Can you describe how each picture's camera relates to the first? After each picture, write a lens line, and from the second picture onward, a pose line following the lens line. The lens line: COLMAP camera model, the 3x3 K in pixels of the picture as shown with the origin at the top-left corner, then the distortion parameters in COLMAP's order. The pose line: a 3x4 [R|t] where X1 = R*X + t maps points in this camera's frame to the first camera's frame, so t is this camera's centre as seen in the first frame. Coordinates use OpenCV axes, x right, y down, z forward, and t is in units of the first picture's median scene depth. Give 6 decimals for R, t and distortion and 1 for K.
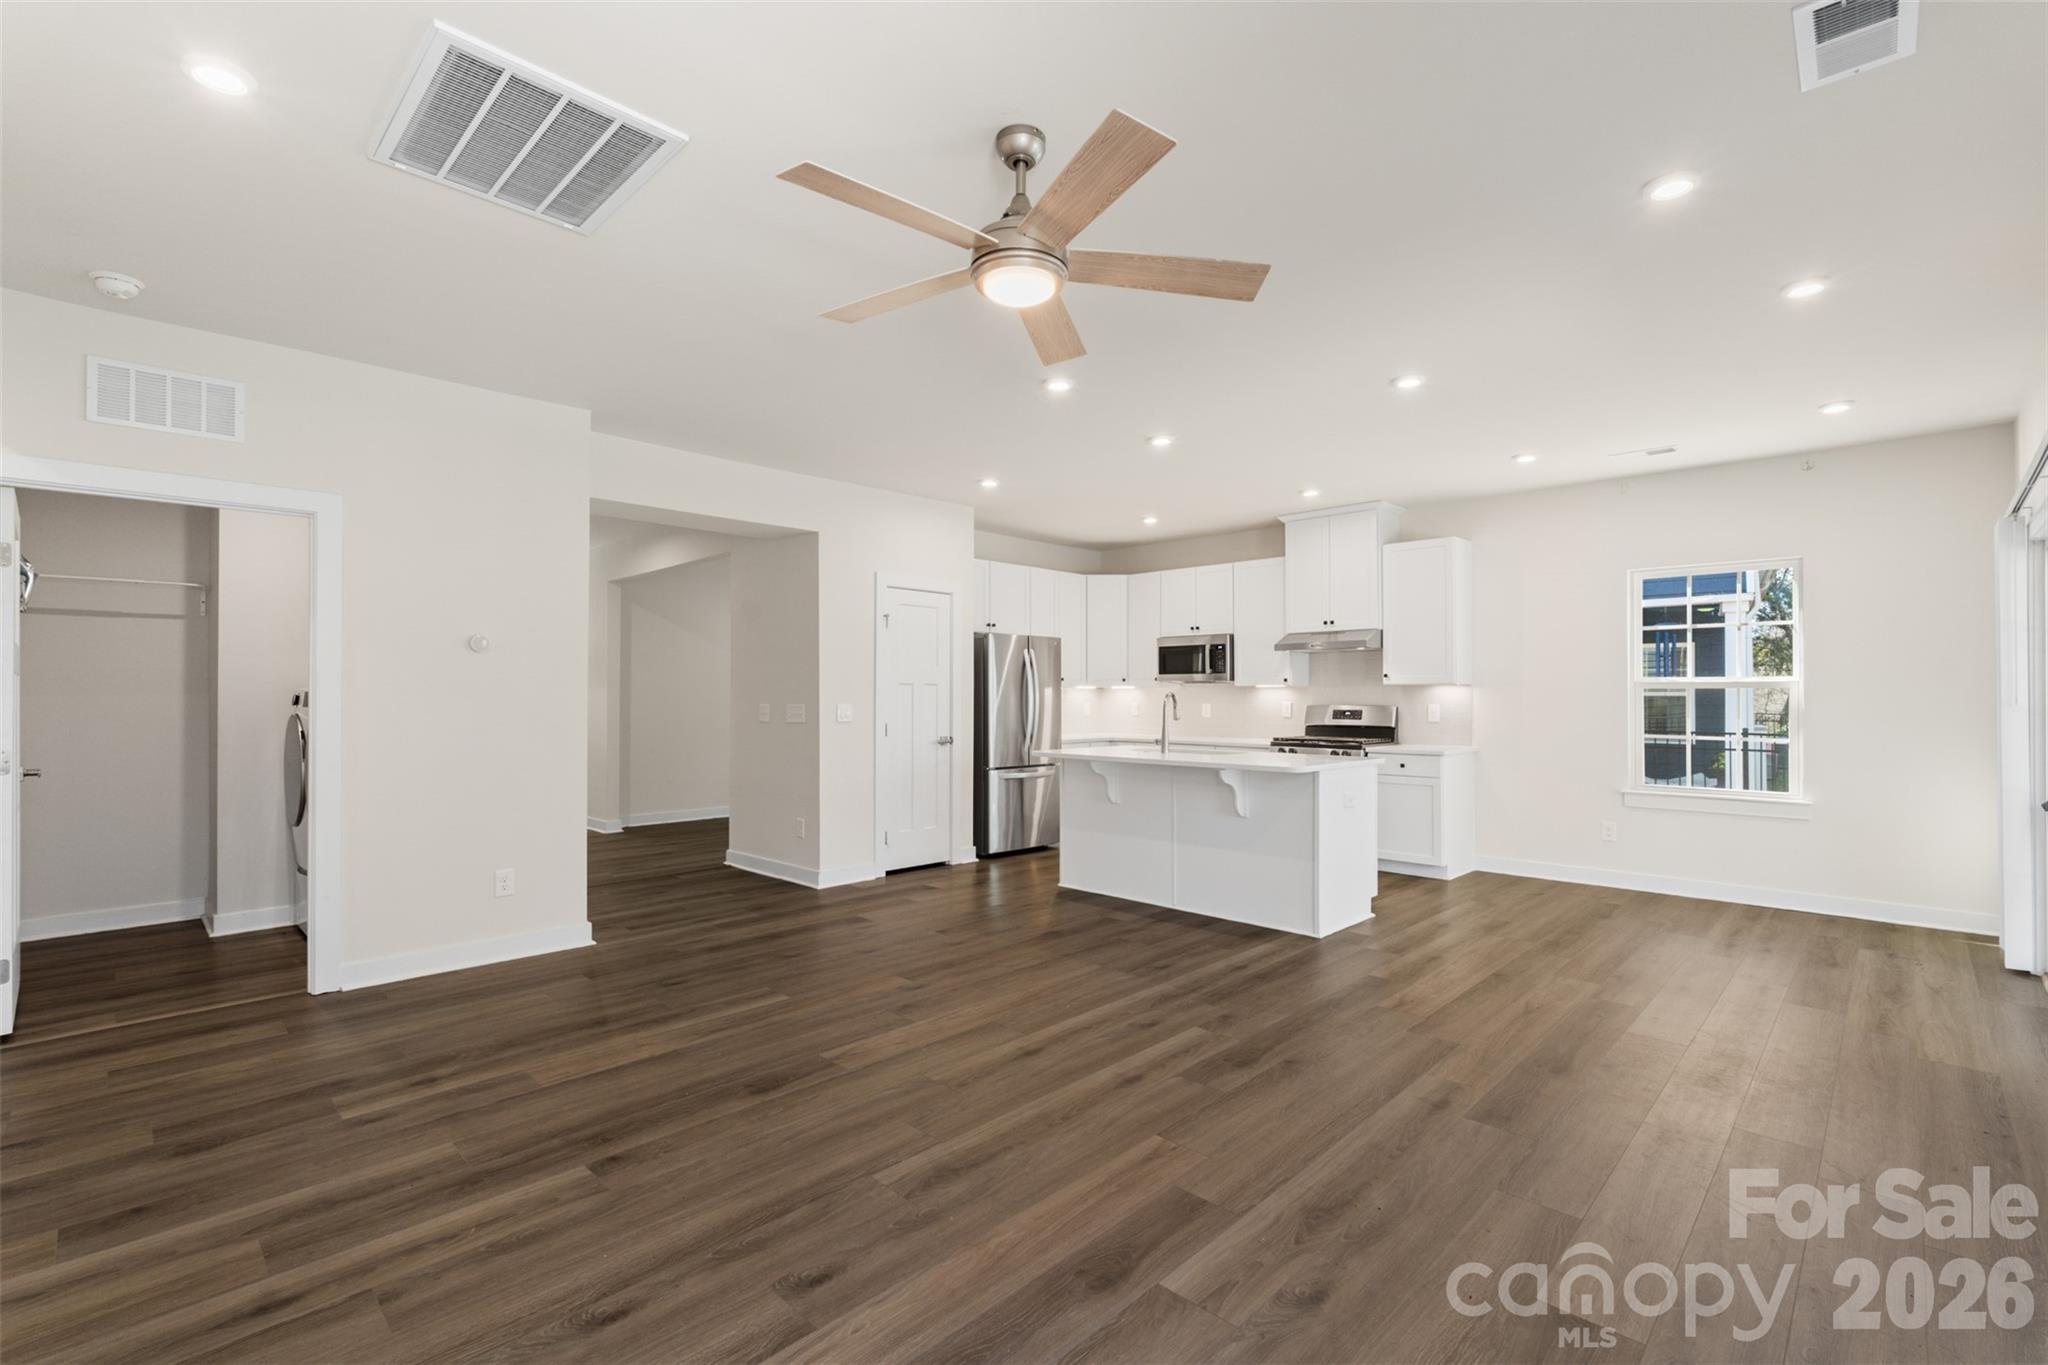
lens RADIAL K [[904.0, 0, 1031.4], [0, 904.0, 688.9], [0, 0, 1]] dist [0.000133, 0.000208]
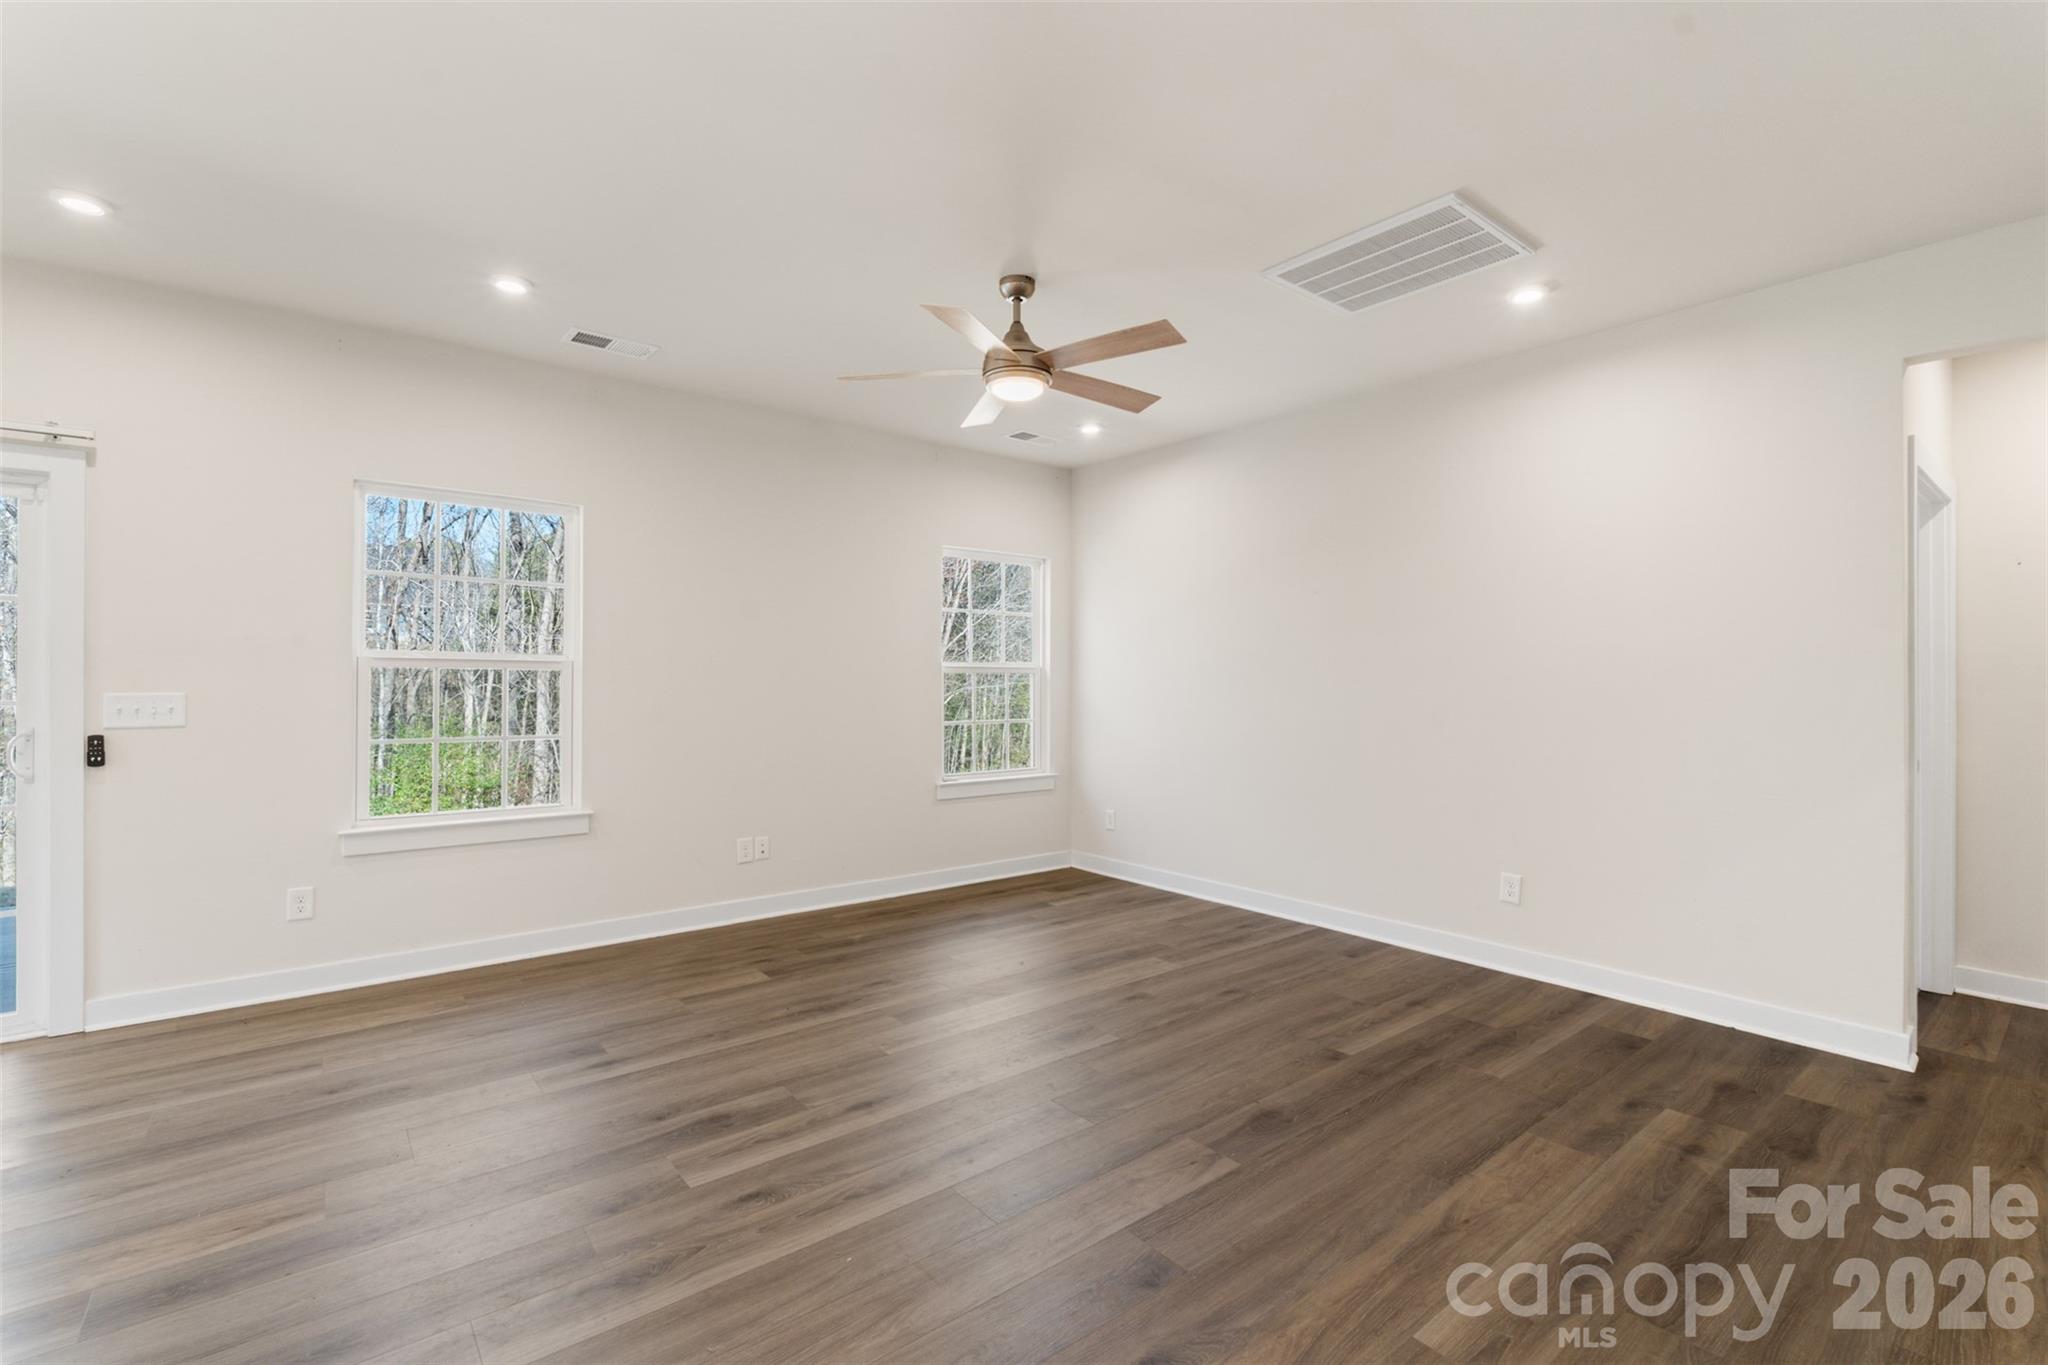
lens RADIAL K [[903.8, 0, 1029.5], [0, 903.8, 677.2], [0, 0, 1]] dist [-0.002064, -0.000232]
pose [[-0.993154, -0.006385, 0.116634, -0.073096], [-0.007566, 0.999924, -0.009690, 0.005559], [-0.116564, -0.010506, -0.993128, 0.879508]]
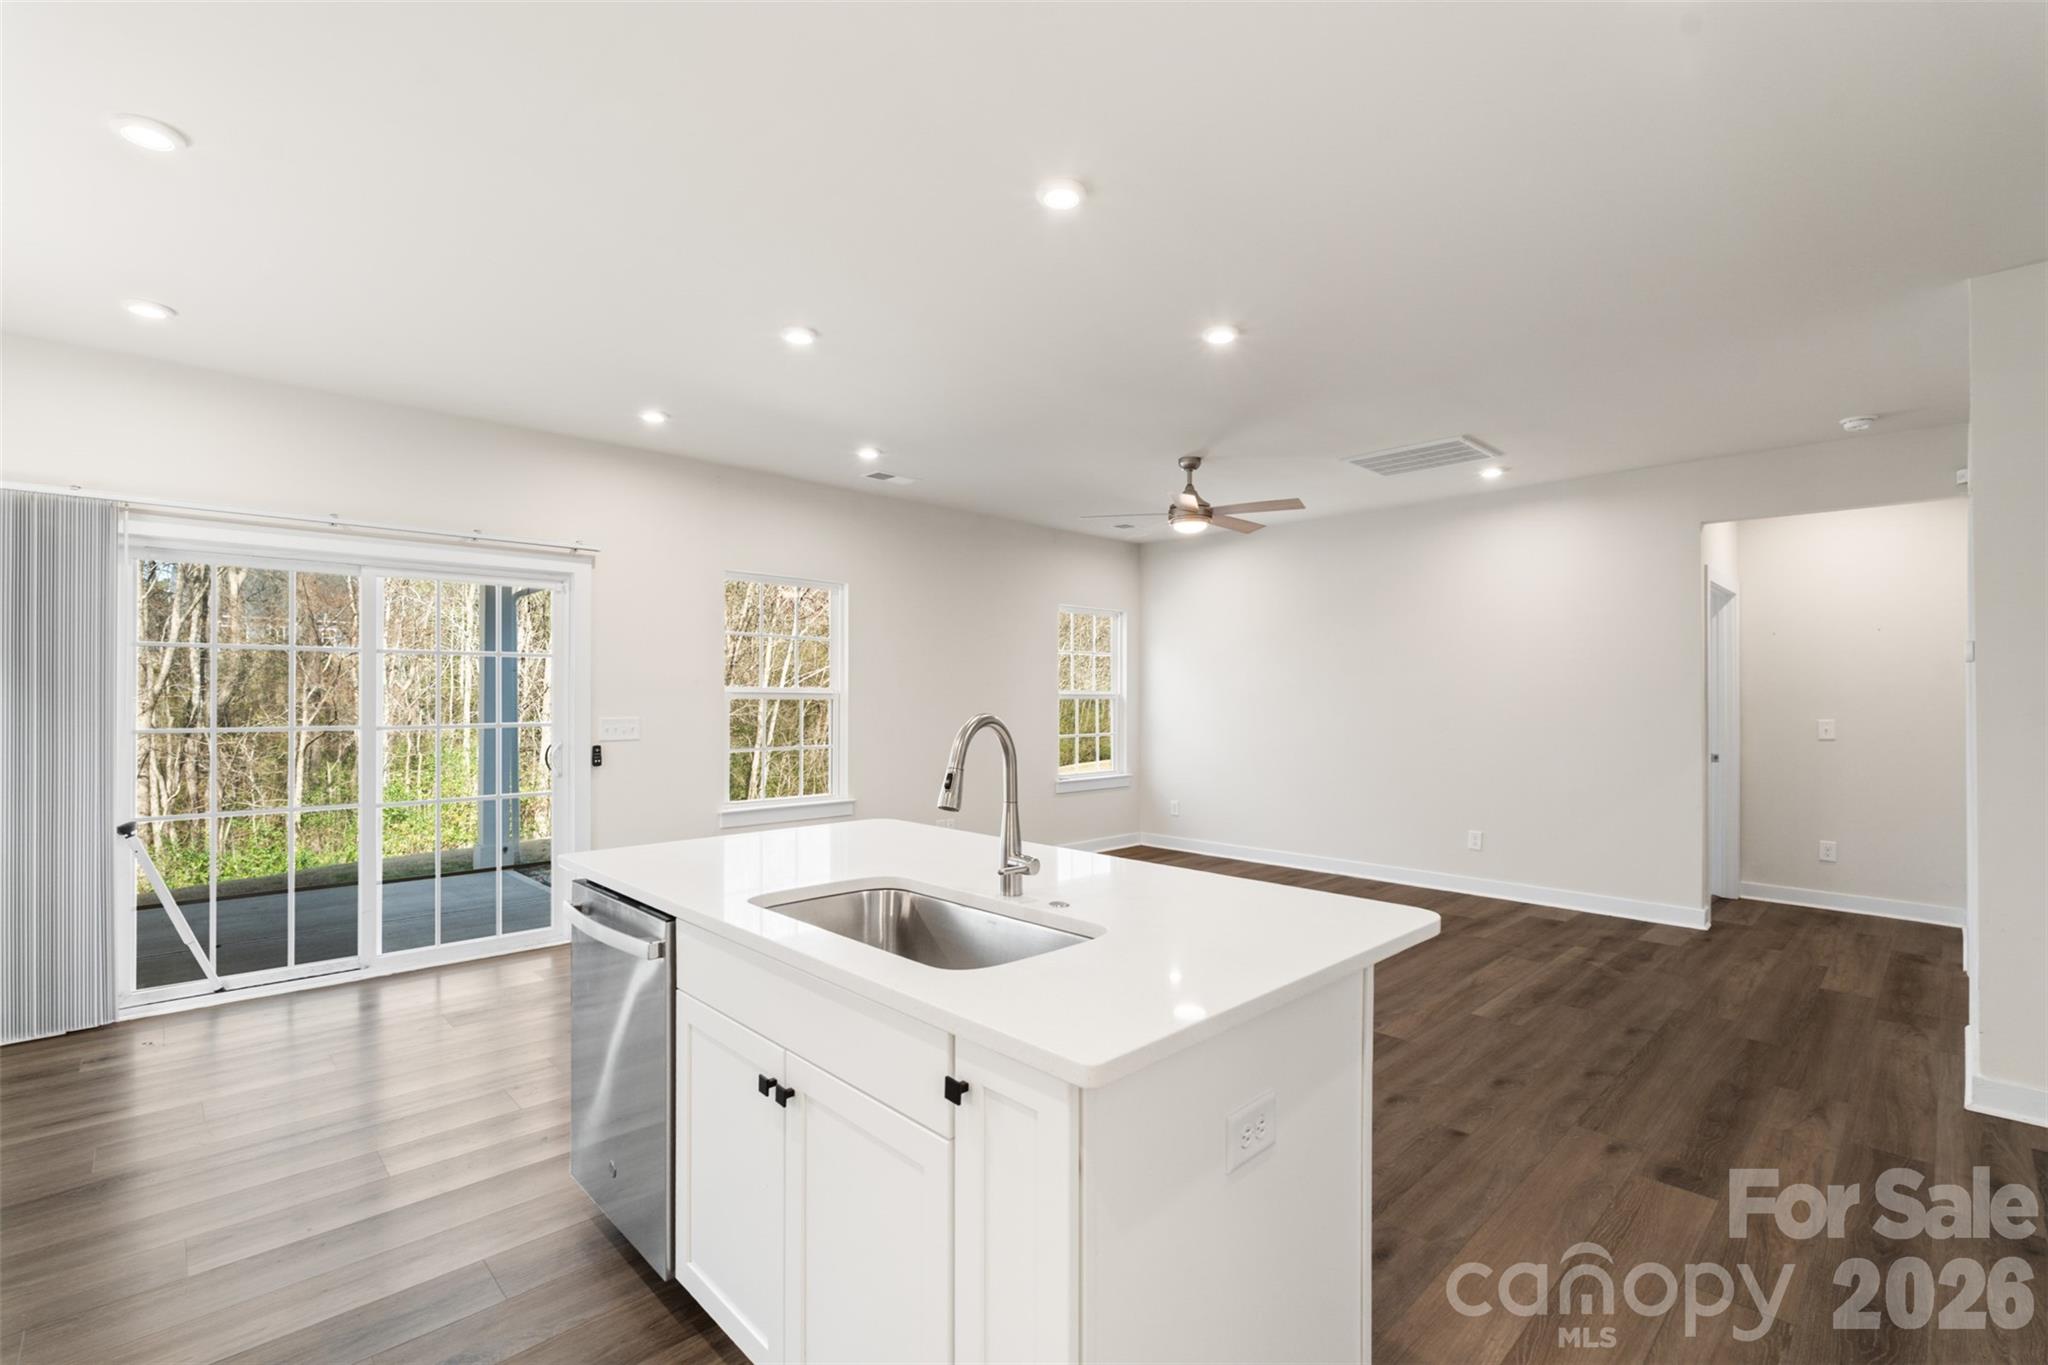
lens RADIAL K [[904.0, 0, 1031.4], [0, 904.0, 688.9], [0, 0, 1]] dist [0.000133, 0.000208]
pose [[-0.999647, -0.005138, 0.026081, 0.117685], [-0.005538, 0.999868, -0.015284, -0.001361], [-0.025999, -0.015423, -0.999543, 1.199092]]
